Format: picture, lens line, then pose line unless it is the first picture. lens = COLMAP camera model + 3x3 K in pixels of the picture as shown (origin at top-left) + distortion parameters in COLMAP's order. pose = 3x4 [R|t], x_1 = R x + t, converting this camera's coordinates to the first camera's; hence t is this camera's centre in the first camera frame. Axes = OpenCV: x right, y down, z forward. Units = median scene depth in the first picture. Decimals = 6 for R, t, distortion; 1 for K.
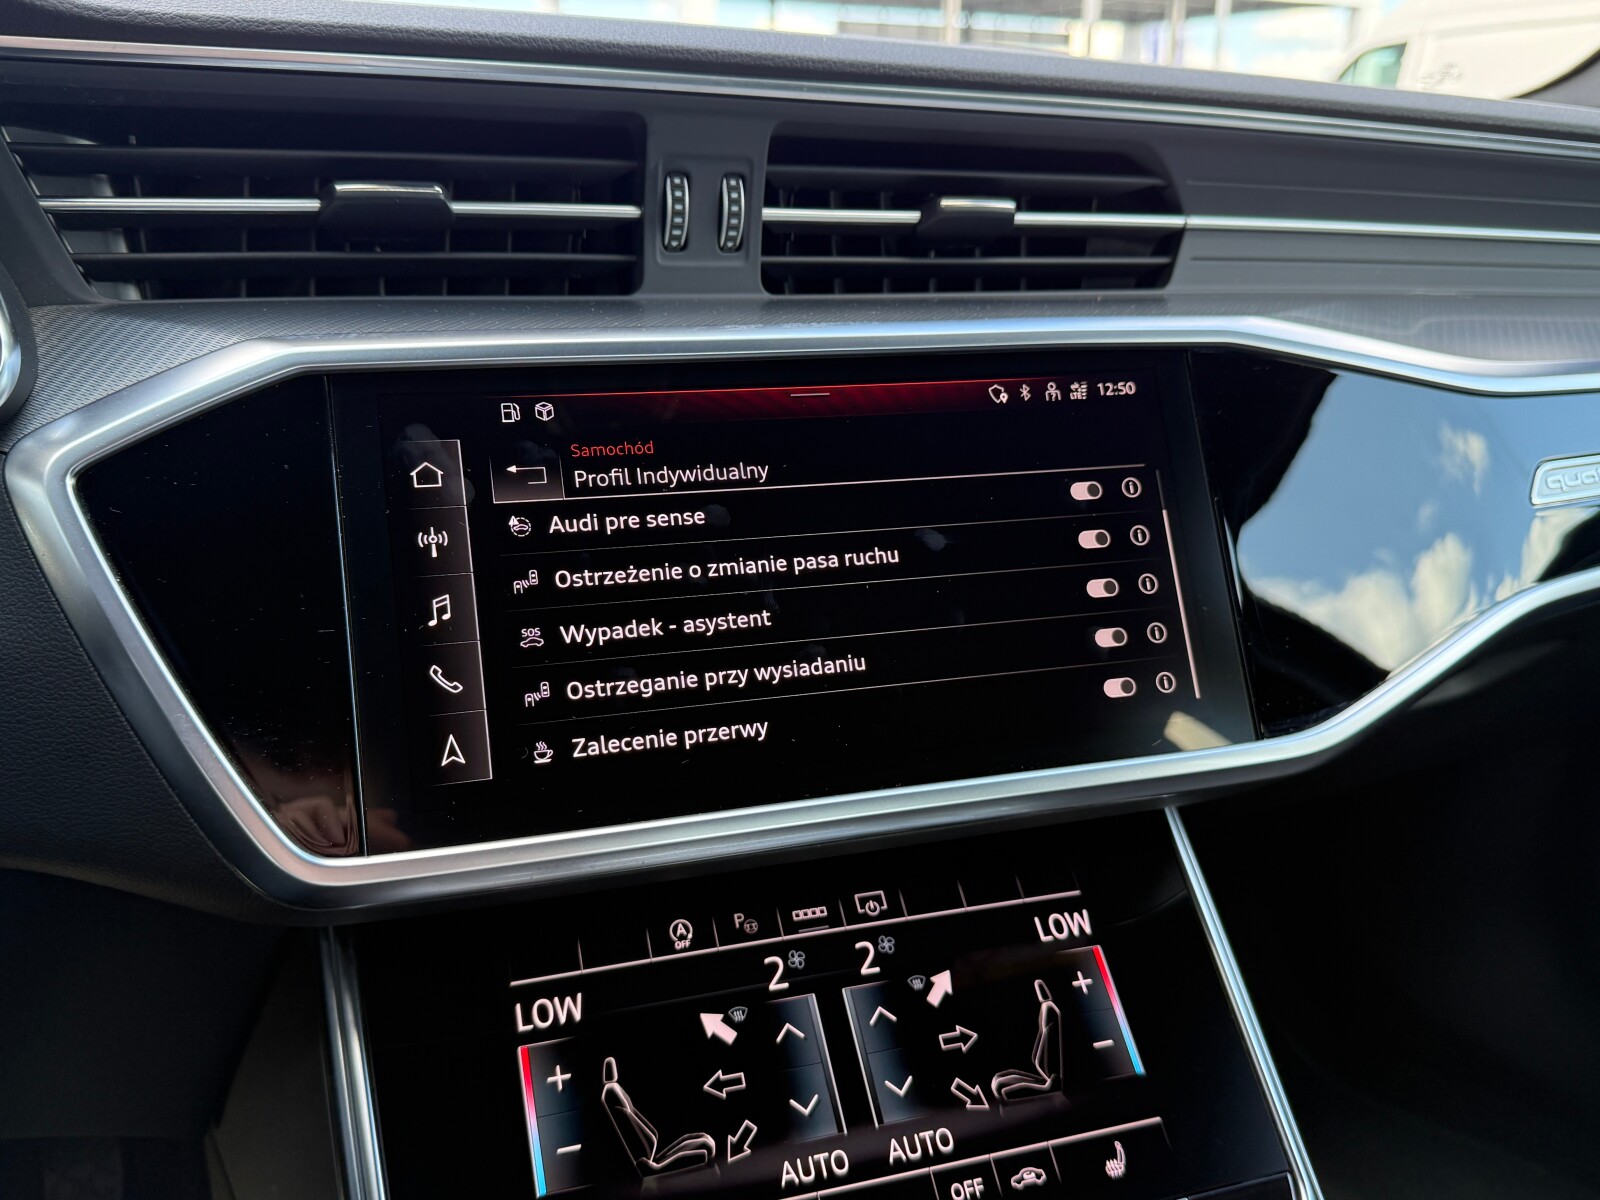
lens RADIAL K [[1379.1, 0, 799.8], [0, 1379.1, 592.5], [0, 0, 1]] dist [0.106027, -0.204178]
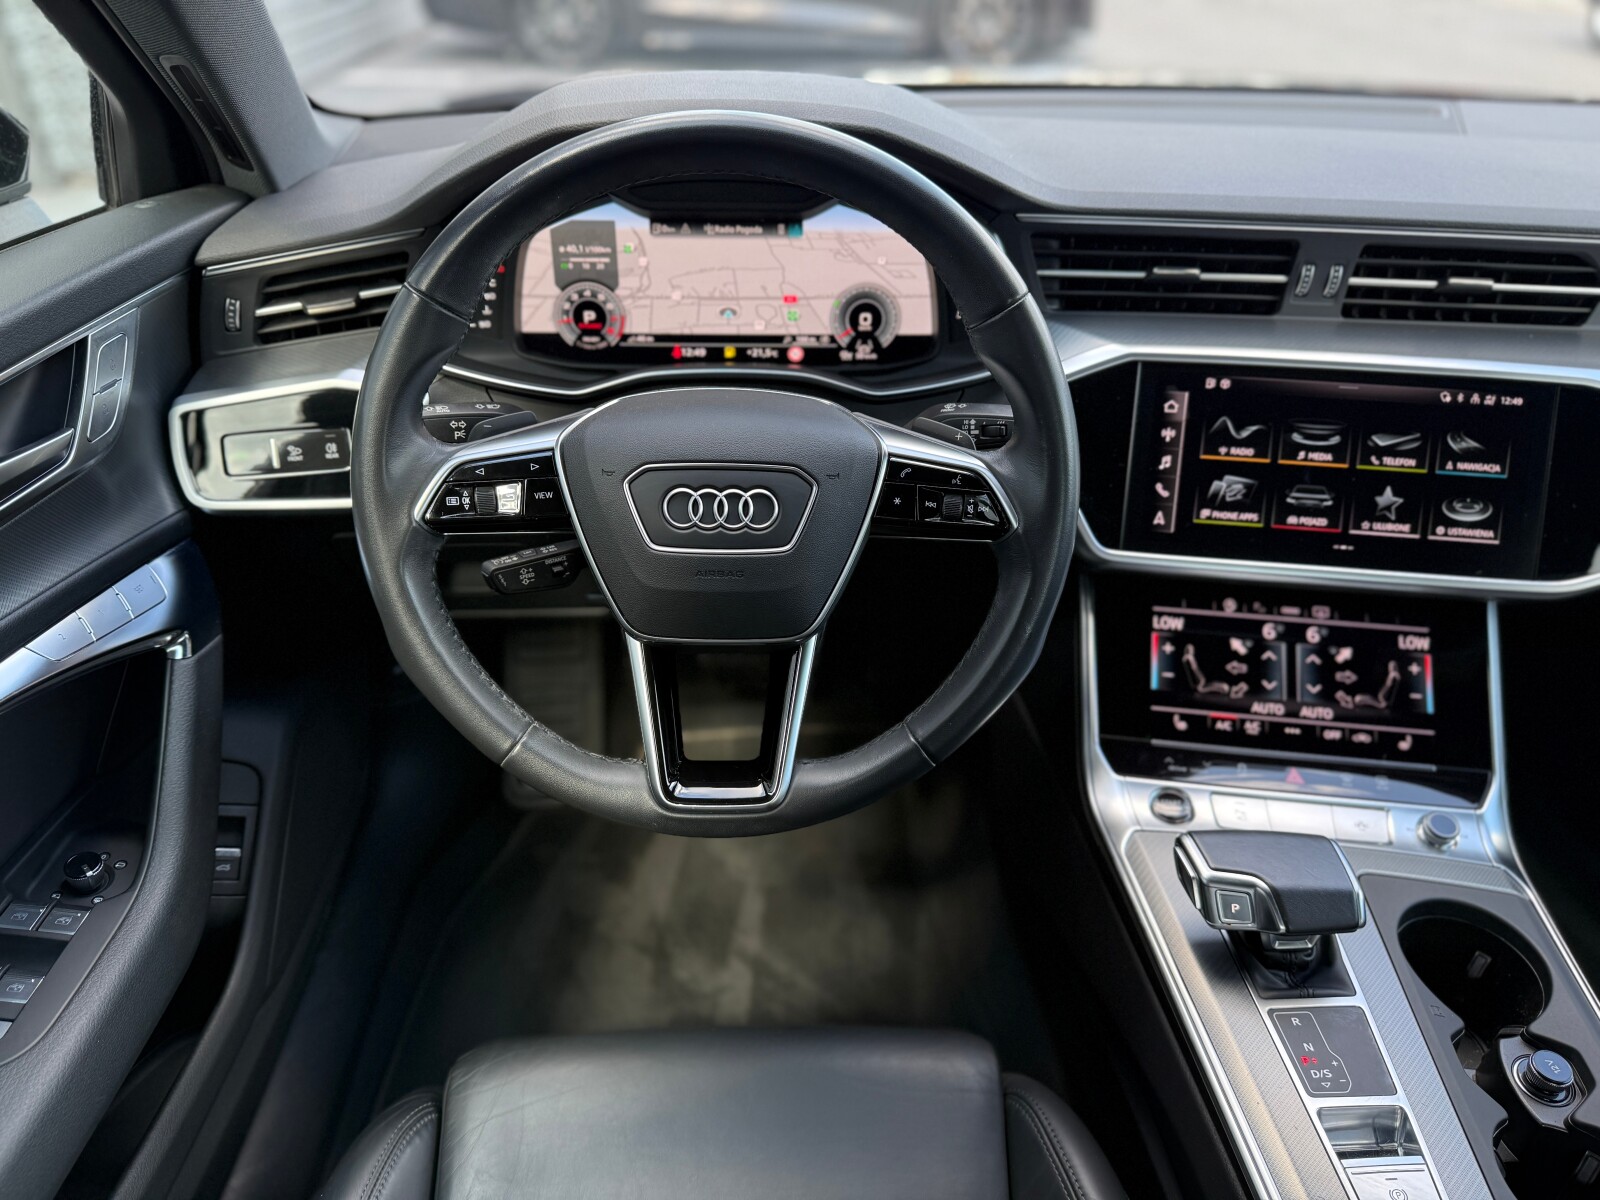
lens RADIAL K [[1150.1, 0, 801.3], [0, 1150.1, 600.7], [0, 0, 1]] dist [0.085985, -0.143492]
pose [[0.903467, 0.227642, -0.363218, -0.028713], [-0.126696, 0.951289, 0.281065, -0.222198], [0.409507, -0.207914, 0.888299, -1.039936]]
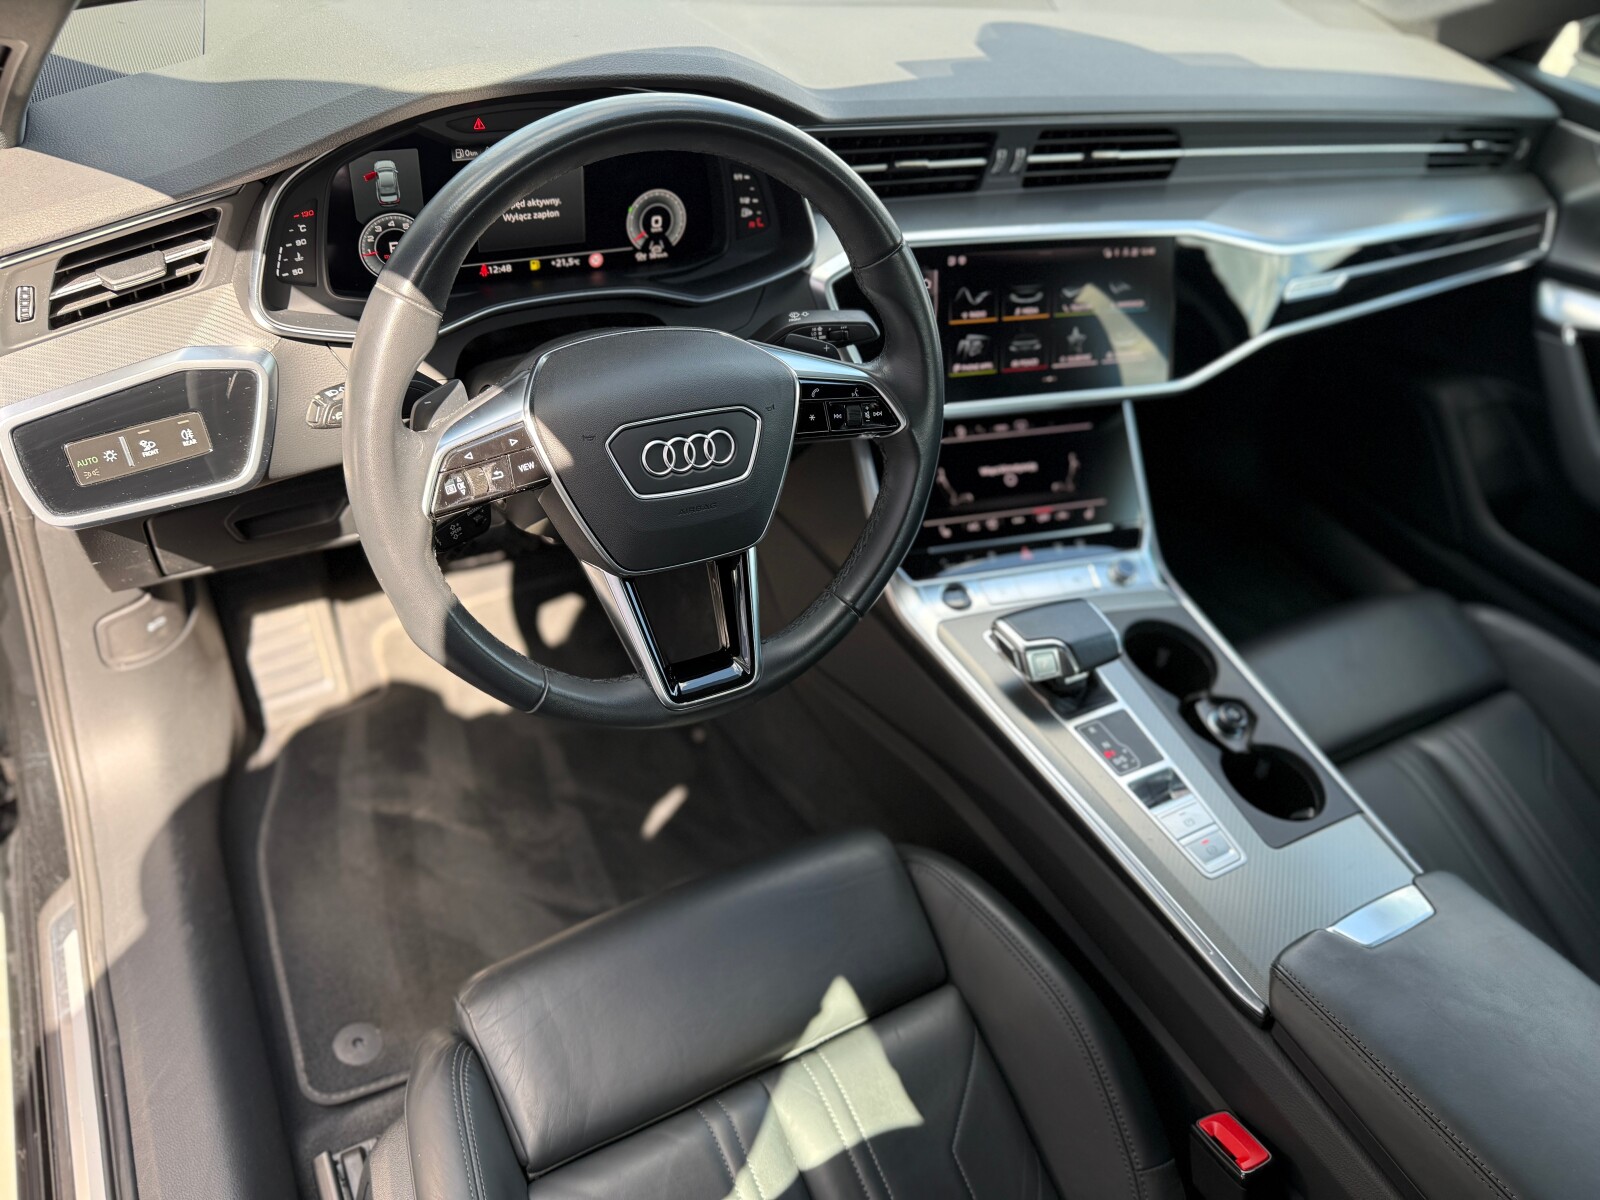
lens RADIAL K [[1150.1, 0, 789.2], [0, 1150.1, 598.4], [0, 0, 1]] dist [0.085985, -0.143492]
pose [[0.993082, 0.068946, 0.095052, -0.664366], [-0.102786, 0.901791, 0.419771, -0.432589], [-0.056776, -0.426637, 0.902639, -1.366277]]
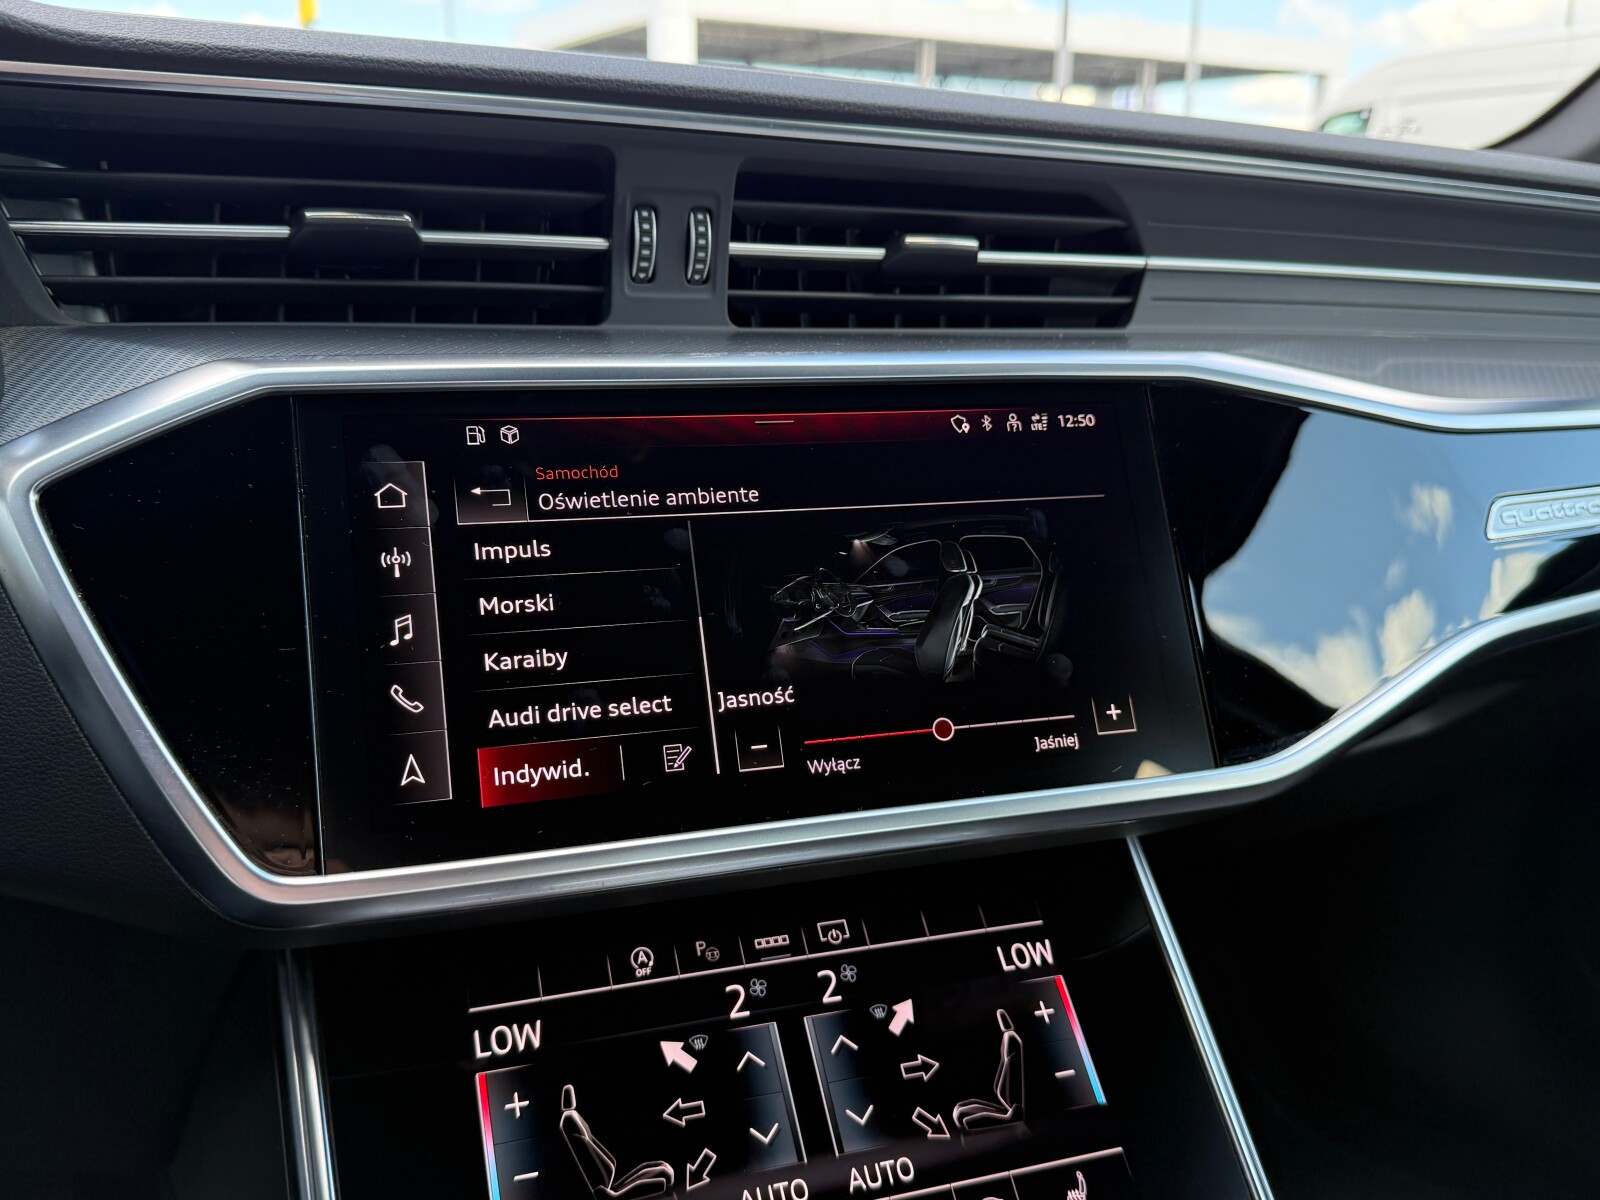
lens RADIAL K [[1379.1, 0, 793.5], [0, 1379.1, 602.9], [0, 0, 1]] dist [0.106027, -0.204178]
pose [[0.999888, 0.005290, 0.014020, 0.007750], [-0.004832, 0.999460, -0.032494, 0.020981], [-0.014184, 0.032423, 0.999374, -0.005849]]
